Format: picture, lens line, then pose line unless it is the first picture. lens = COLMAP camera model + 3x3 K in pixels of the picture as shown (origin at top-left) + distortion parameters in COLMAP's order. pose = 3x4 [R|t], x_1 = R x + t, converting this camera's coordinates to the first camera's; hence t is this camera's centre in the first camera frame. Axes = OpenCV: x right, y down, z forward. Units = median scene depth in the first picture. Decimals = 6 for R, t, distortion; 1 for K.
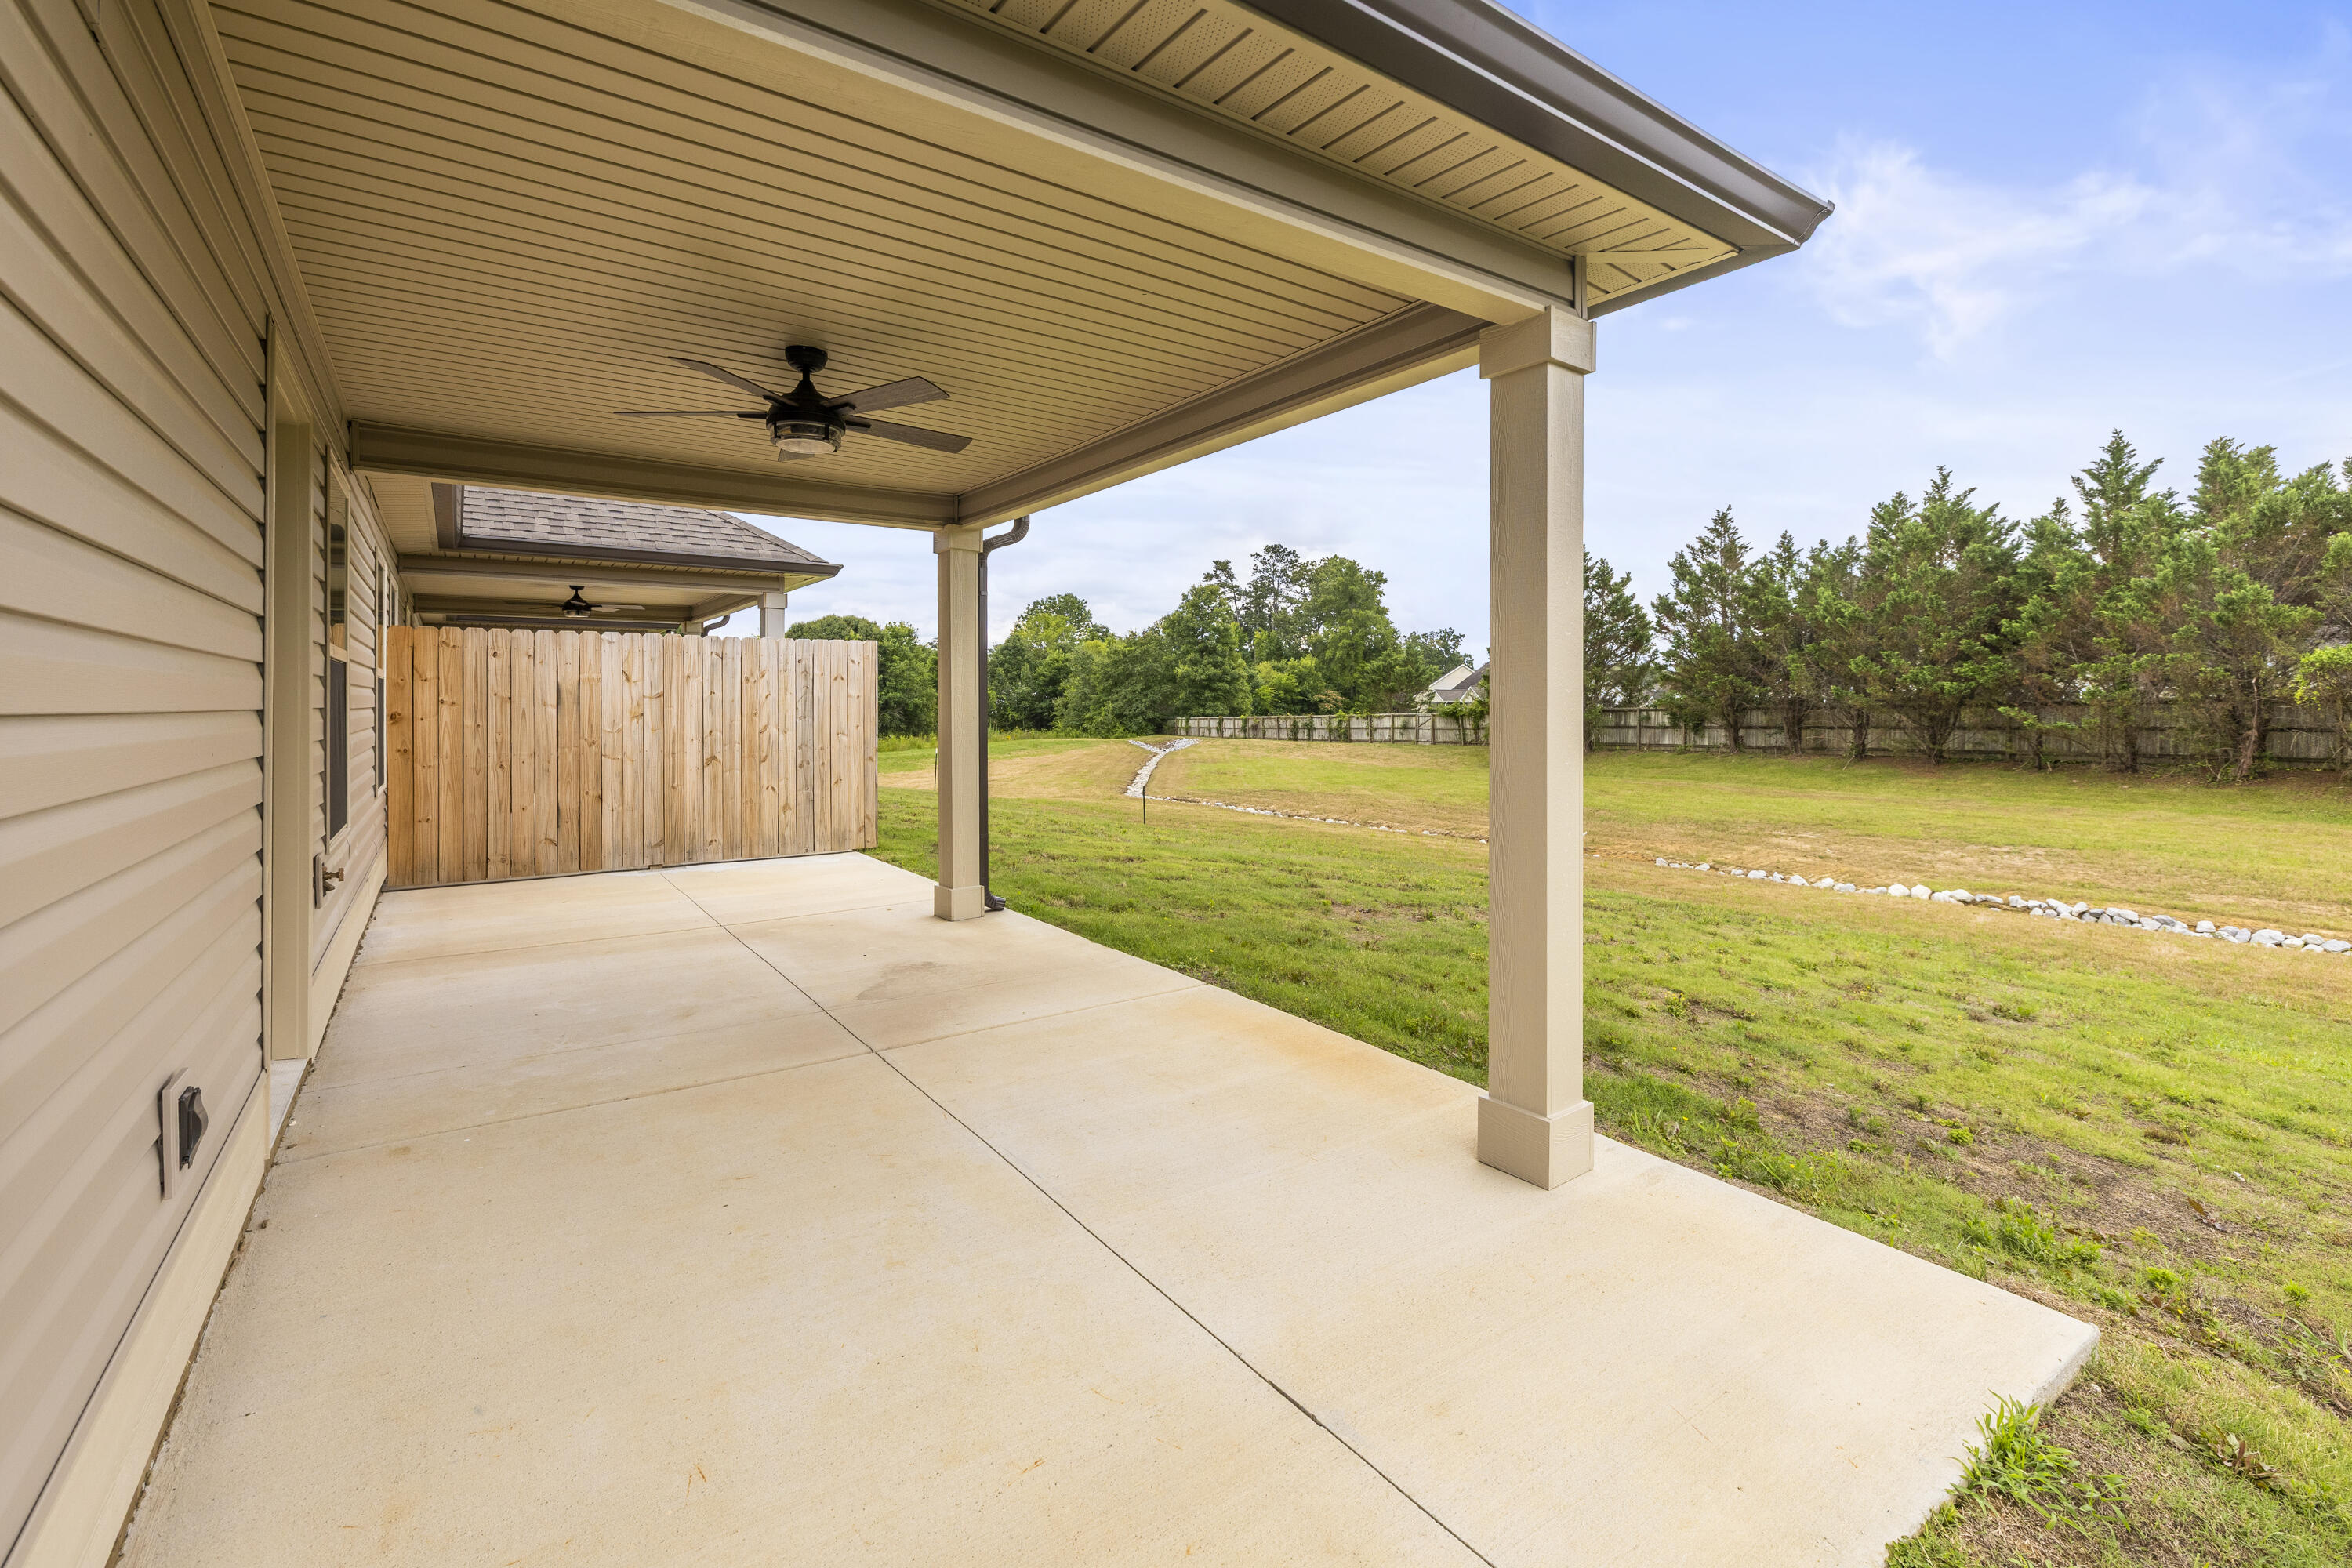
lens RADIAL K [[1032.5, 0, 1159.5], [0, 1032.5, 711.9], [0, 0, 1]] dist [-0.000439, -0.000044]
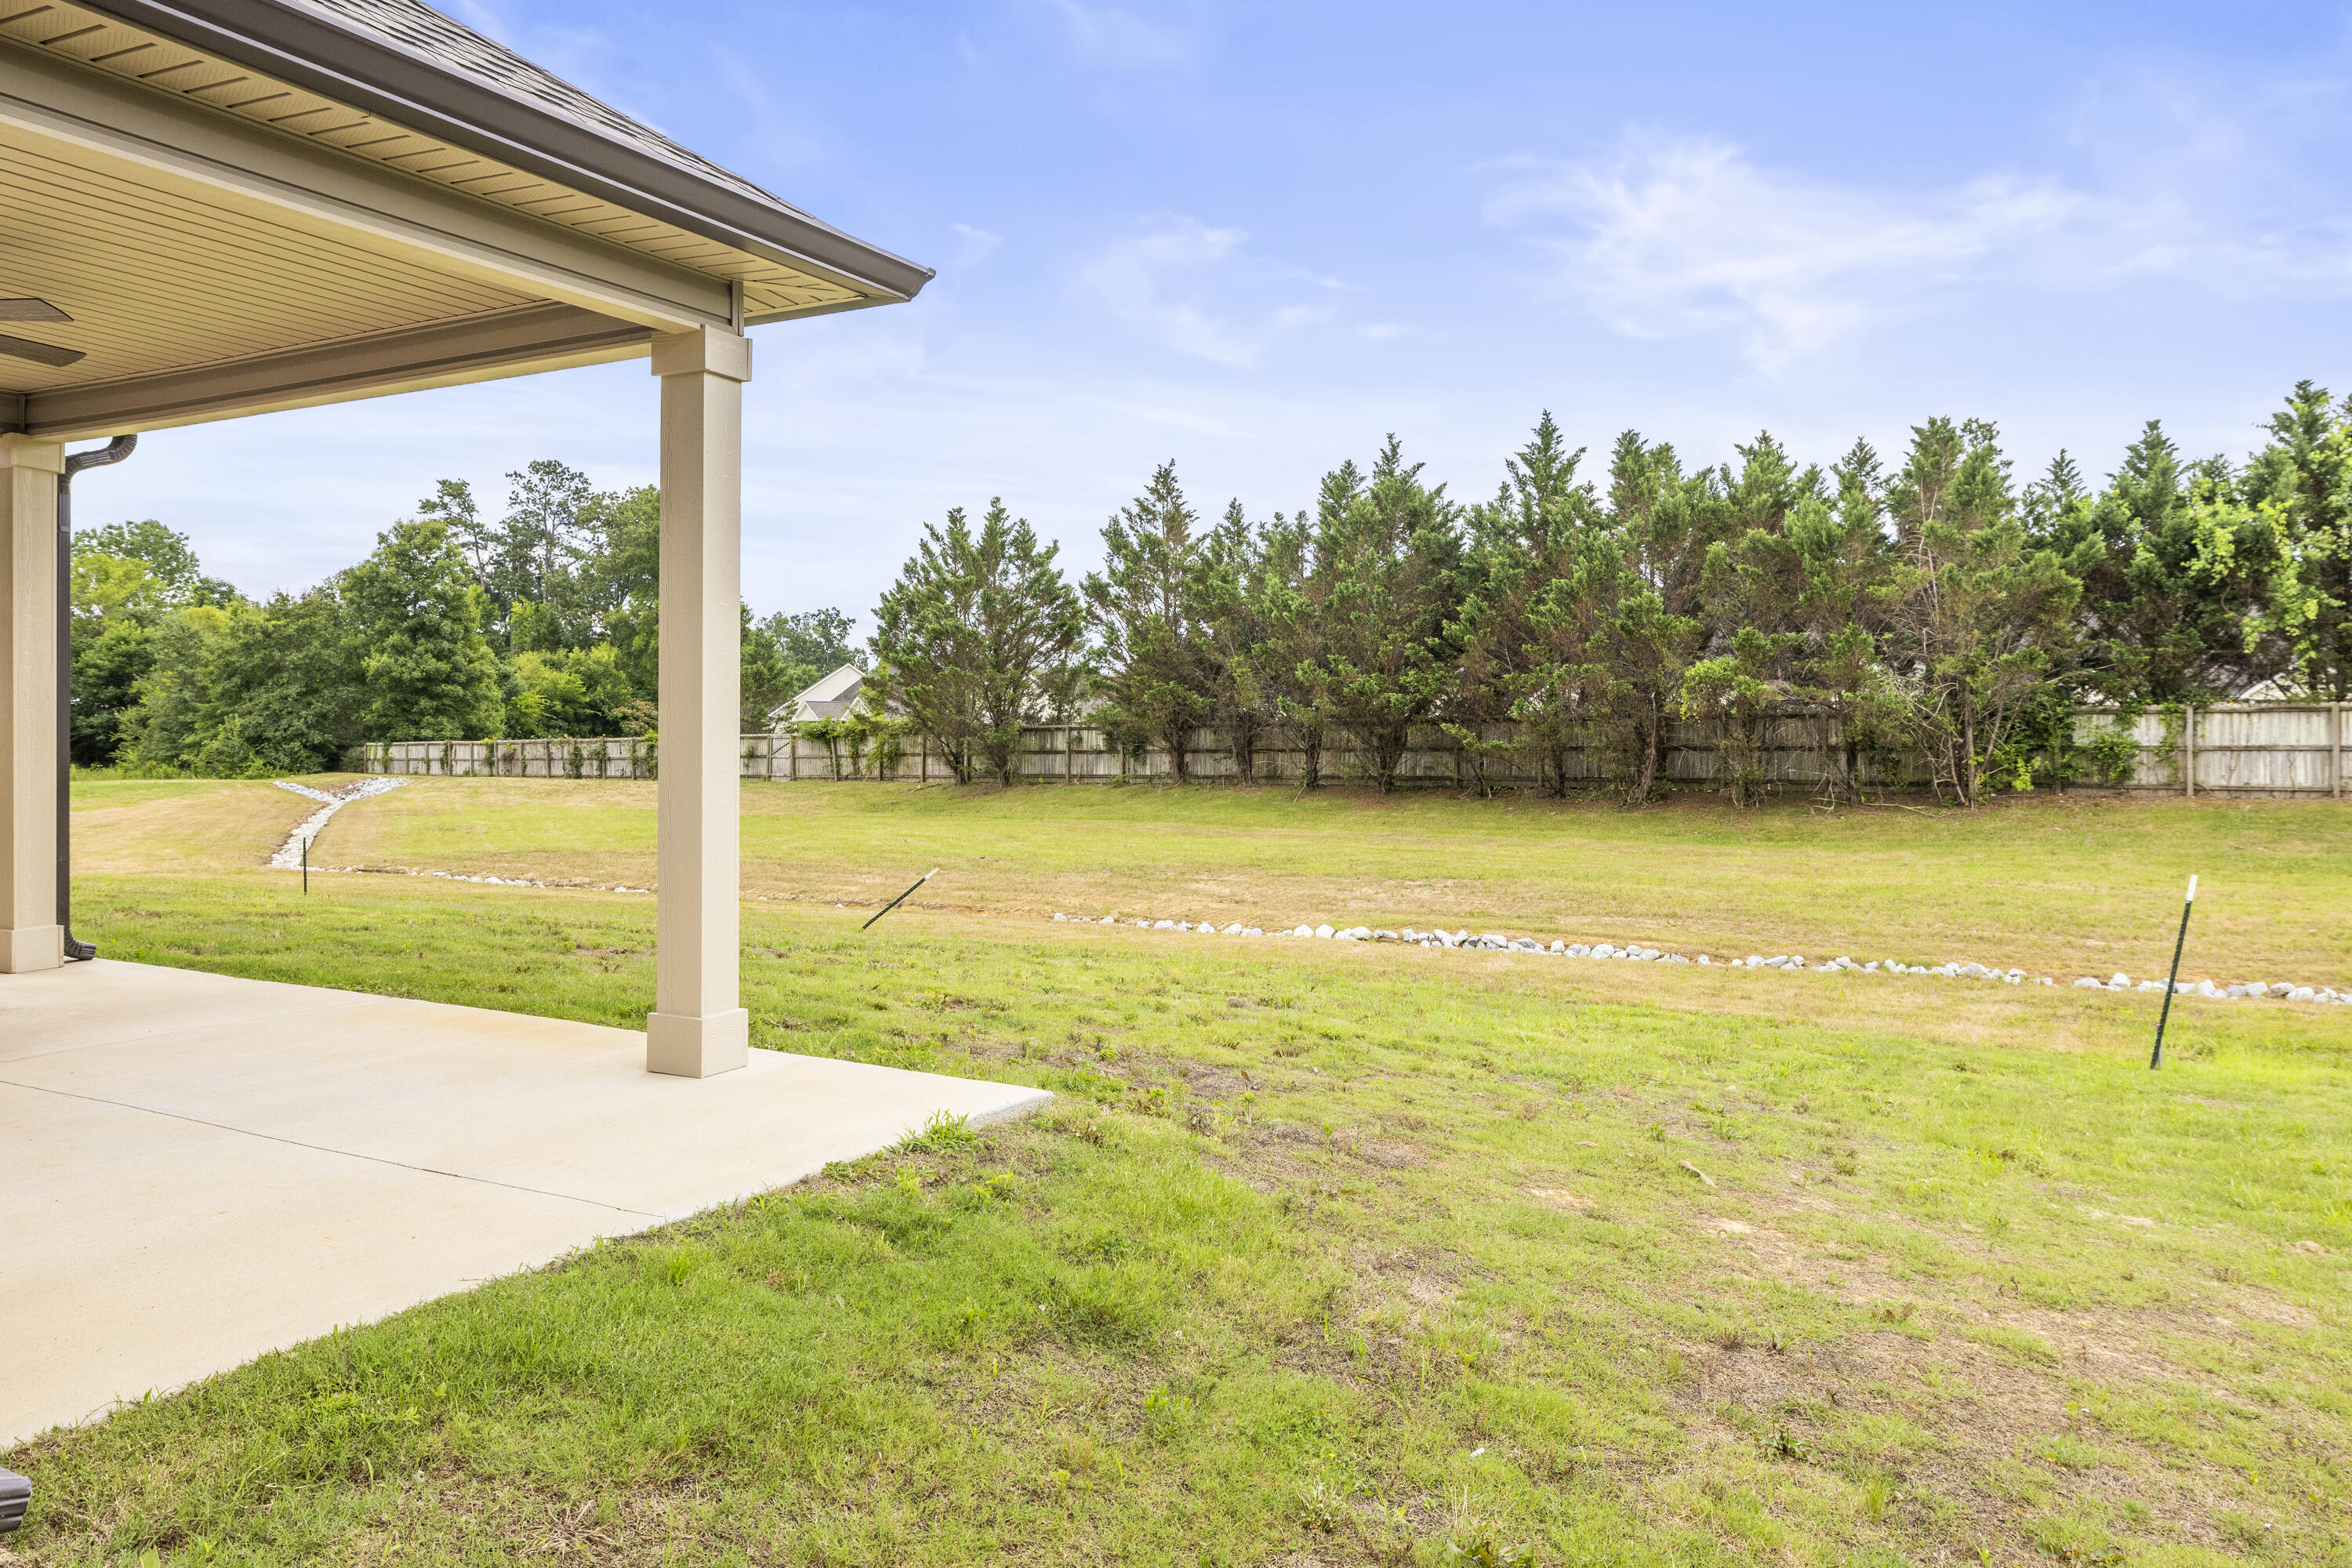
lens RADIAL K [[1632.9, 0, 1165.9], [0, 1632.9, 728.9], [0, 0, 1]] dist [-0.001624, -0.001441]
pose [[0.890989, 0.003553, 0.454011, 0.000571], [-0.000822, 0.999980, -0.006212, 0.007942], [-0.454024, 0.005162, 0.890975, -0.091741]]
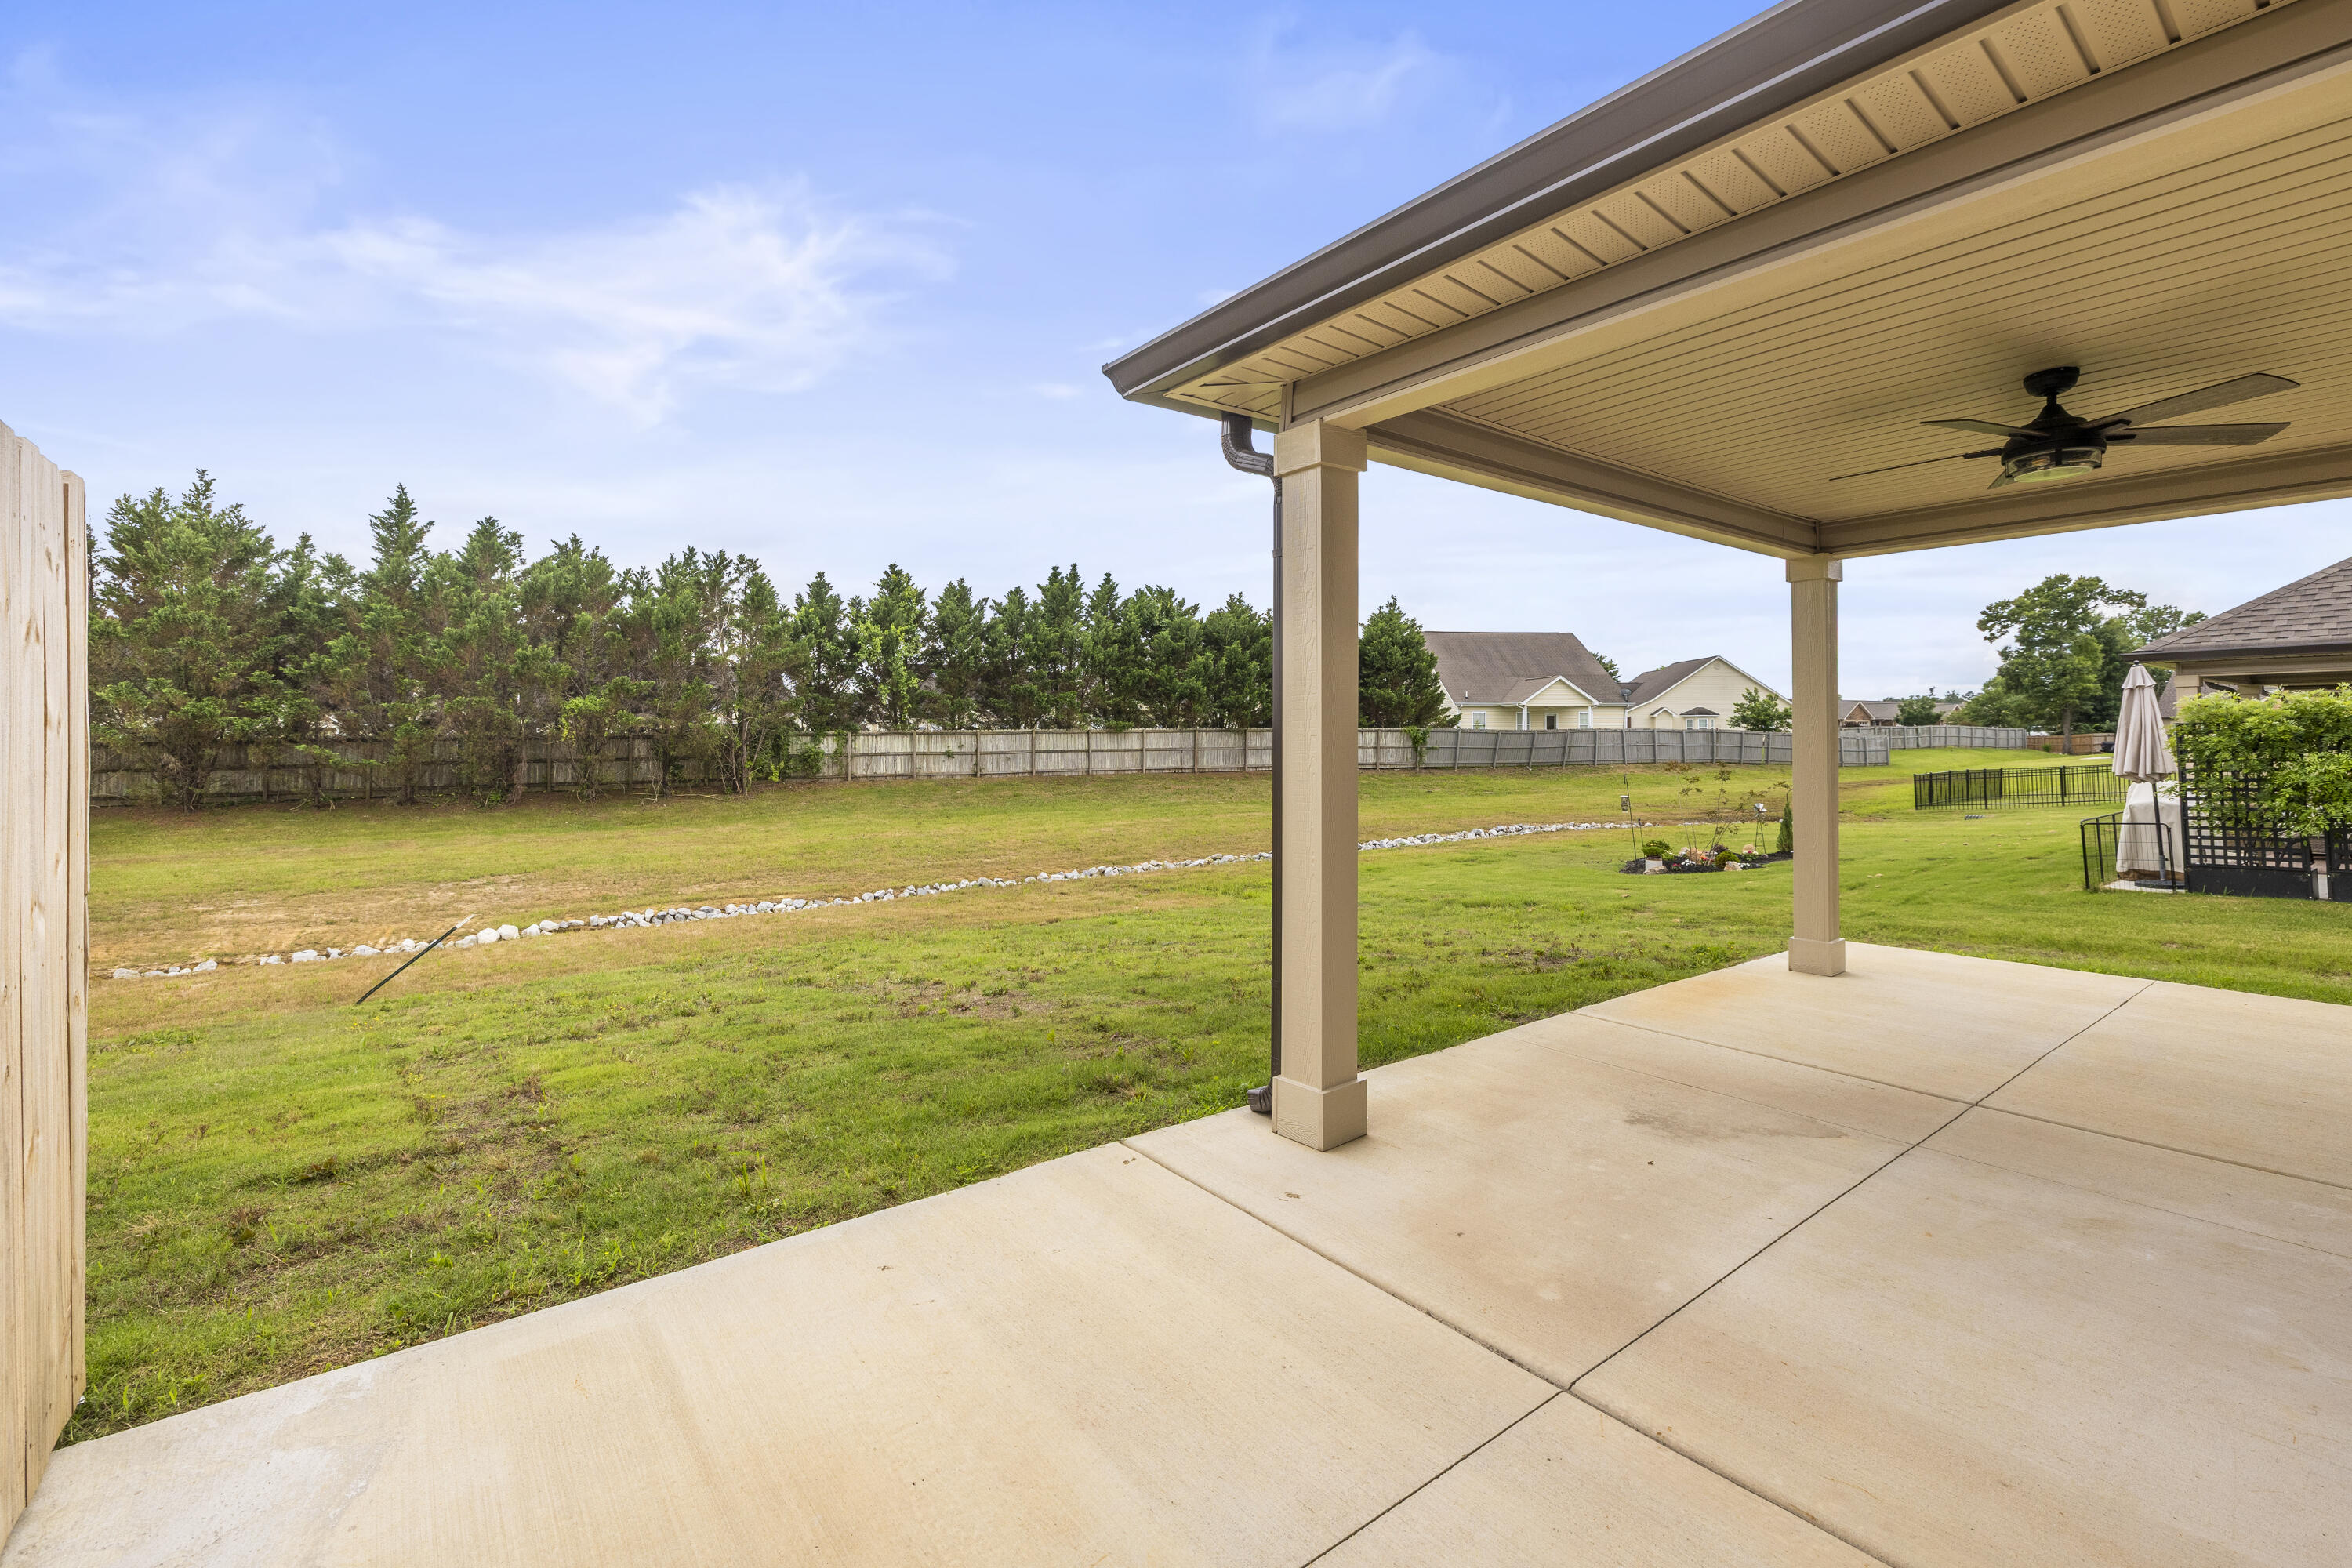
lens RADIAL K [[1032.5, 0, 1154.9], [0, 1032.5, 745.5], [0, 0, 1]] dist [-0.000439, -0.000044]
pose [[-0.055081, -0.007295, 0.998455, -0.170729], [0.010171, 0.999917, 0.007867, -0.003603], [-0.998430, 0.010588, -0.055002, 0.258446]]
